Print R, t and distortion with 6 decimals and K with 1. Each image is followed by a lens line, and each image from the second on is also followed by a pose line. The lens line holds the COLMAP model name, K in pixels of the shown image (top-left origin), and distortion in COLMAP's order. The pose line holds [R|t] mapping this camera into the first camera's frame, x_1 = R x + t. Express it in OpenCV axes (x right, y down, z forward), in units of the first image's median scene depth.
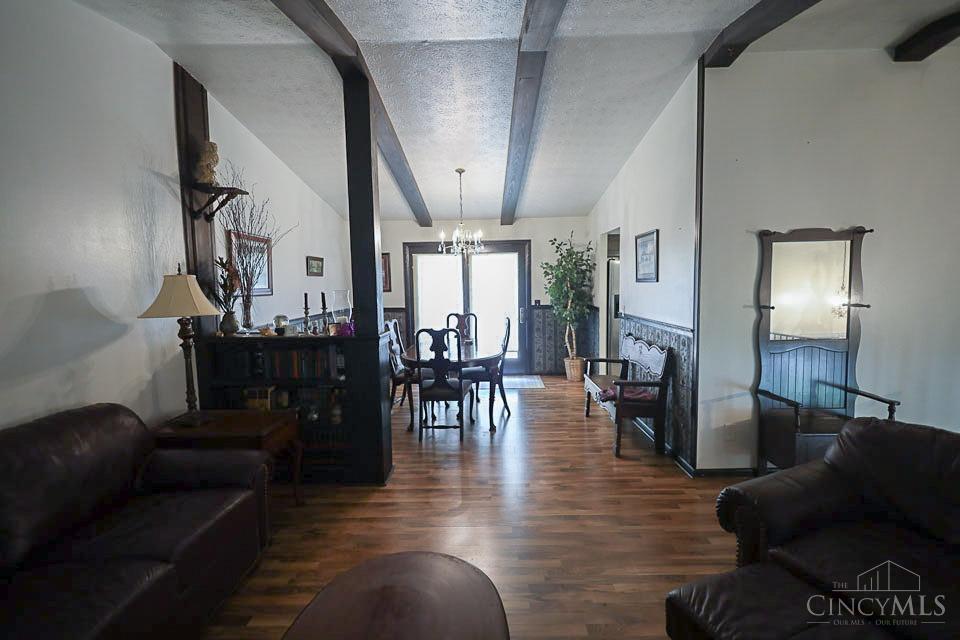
lens RADIAL K [[443.7, 0, 482.6], [0, 443.7, 321.1], [0, 0, 1]] dist [0.004534, 0.000923]
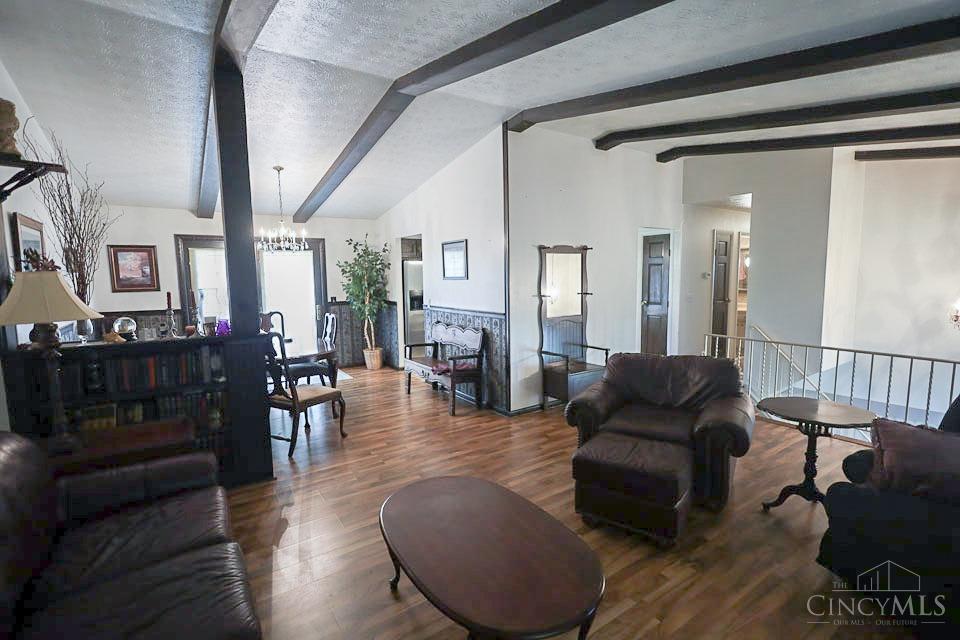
lens RADIAL K [[443.7, 0, 480.7], [0, 443.7, 321.6], [0, 0, 1]] dist [0.004534, 0.000923]
pose [[0.819662, -0.055528, 0.570150, -0.329601], [0.051604, 0.998402, 0.023048, 0.007829], [-0.570518, 0.010530, 0.821217, -0.094314]]
